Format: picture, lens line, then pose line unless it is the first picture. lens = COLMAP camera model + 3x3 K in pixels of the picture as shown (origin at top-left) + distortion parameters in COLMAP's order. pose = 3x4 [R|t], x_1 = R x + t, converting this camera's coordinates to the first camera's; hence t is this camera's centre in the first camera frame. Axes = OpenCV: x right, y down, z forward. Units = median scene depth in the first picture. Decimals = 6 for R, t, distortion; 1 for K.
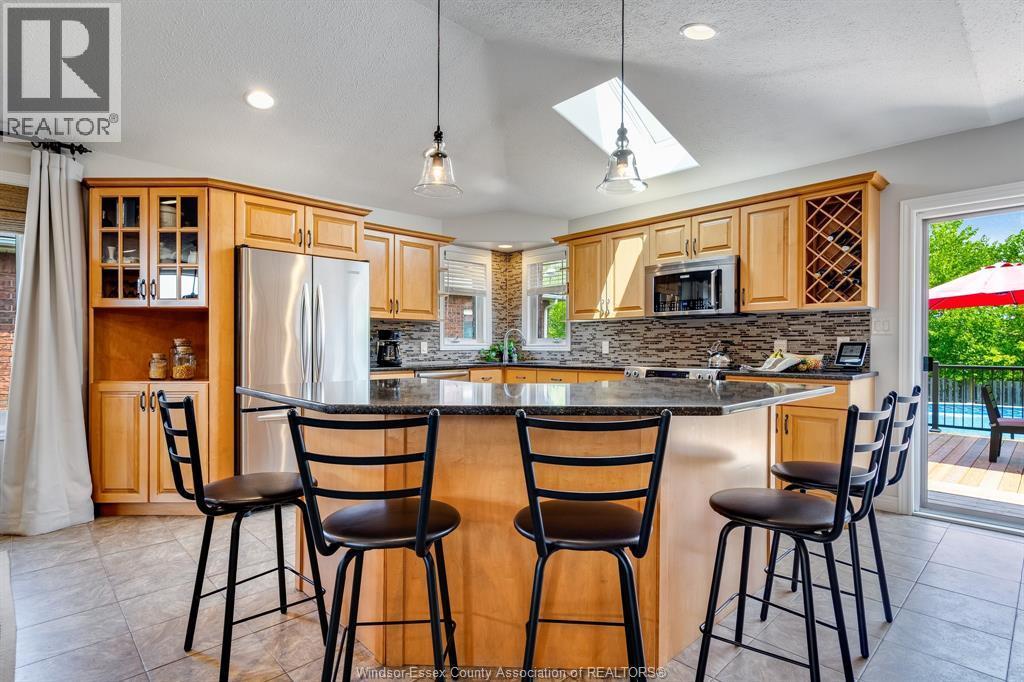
lens RADIAL K [[517.1, 0, 515.9], [0, 517.1, 346.7], [0, 0, 1]] dist [0.000862, 0.000083]
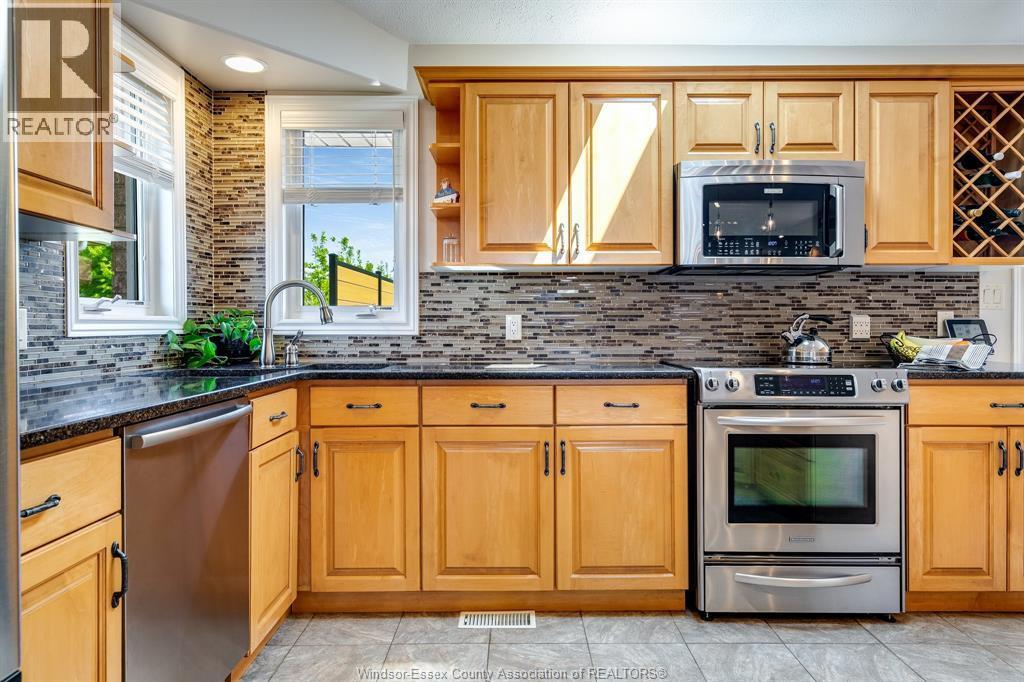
lens RADIAL K [[625.1, 0, 511.8], [0, 625.1, 326.7], [0, 0, 1]] dist [0.005152, 0.001401]
pose [[0.694445, 0.000850, 0.719545, -0.278167], [-0.000109, 0.999999, -0.001076, 0.001668], [-0.719545, 0.000669, 0.694445, 0.675827]]
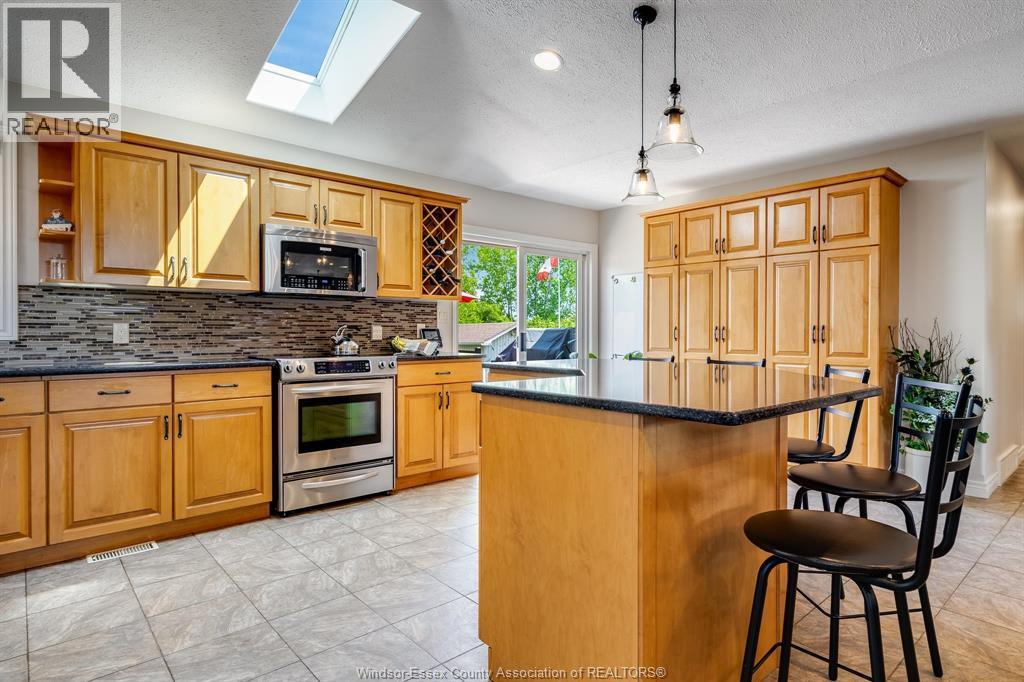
lens RADIAL K [[565.0, 0, 524.6], [0, 565.0, 333.2], [0, 0, 1]] dist [0.003192, 0.002392]
pose [[0.034787, -0.001311, 0.999394, -0.525929], [0.000190, 0.999999, 0.001305, 0.000561], [-0.999395, 0.000144, 0.034787, 0.577693]]
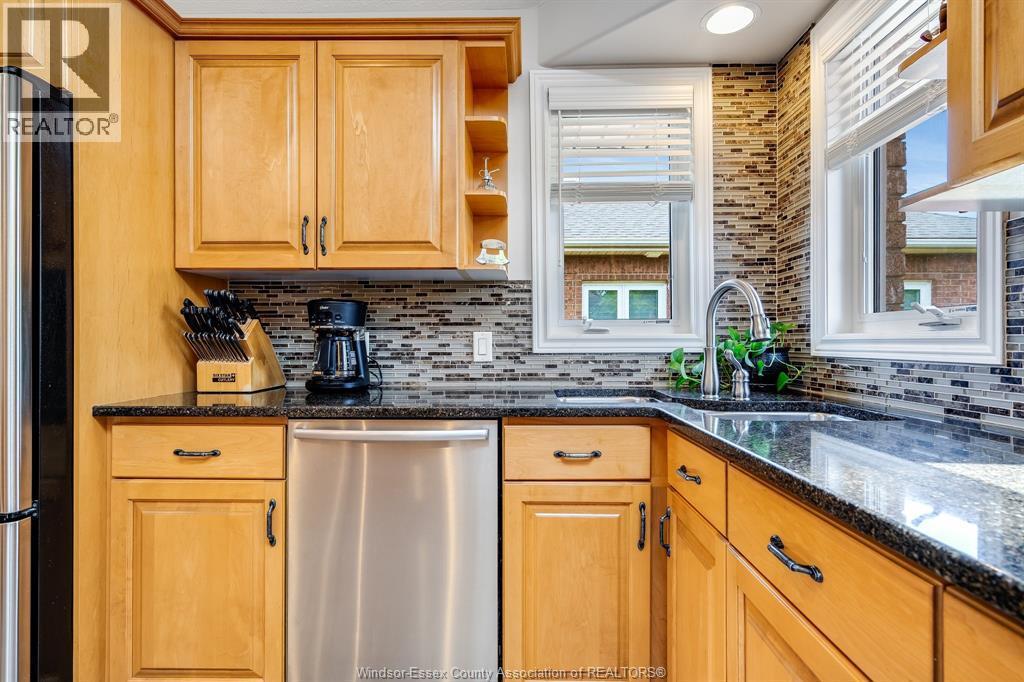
lens RADIAL K [[514.5, 0, 515.1], [0, 514.5, 341.4], [0, 0, 1]] dist [0.000931, 0.000422]
pose [[0.706433, -0.002536, -0.707776, 0.135478], [-0.000448, 0.999992, -0.004031, 0.000048], [0.707780, 0.003165, 0.706426, 0.875629]]
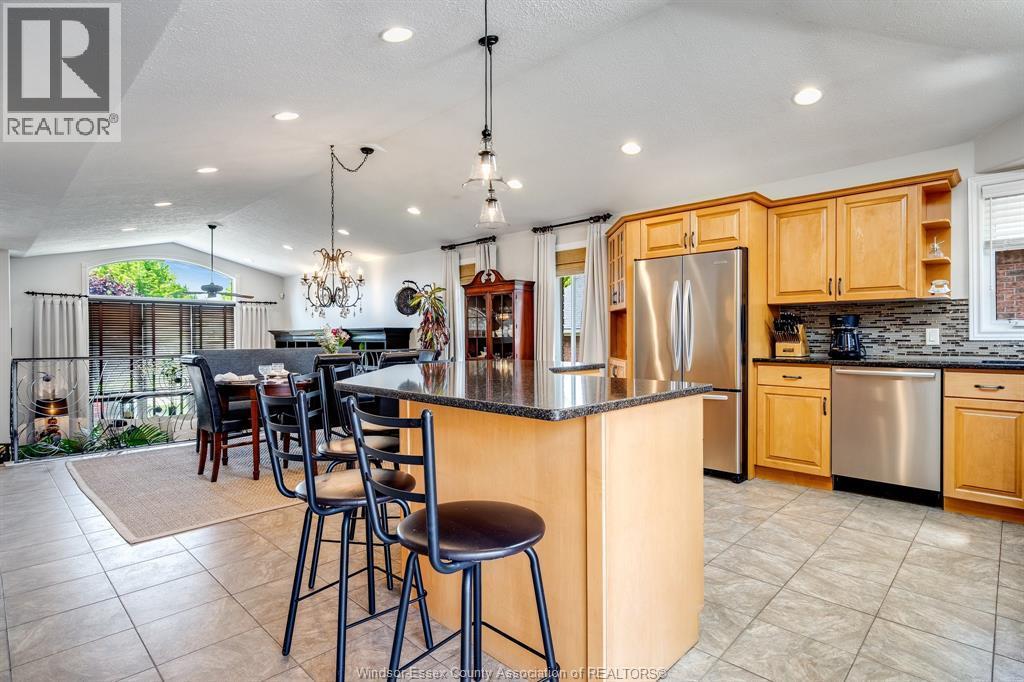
lens RADIAL K [[514.5, 0, 515.1], [0, 514.5, 341.4], [0, 0, 1]] dist [0.000931, 0.000422]
pose [[0.038218, 0.011504, -0.999203, 0.590873], [0.003308, 0.999927, 0.011639, -0.001434], [0.999264, -0.003750, 0.038177, 0.478244]]
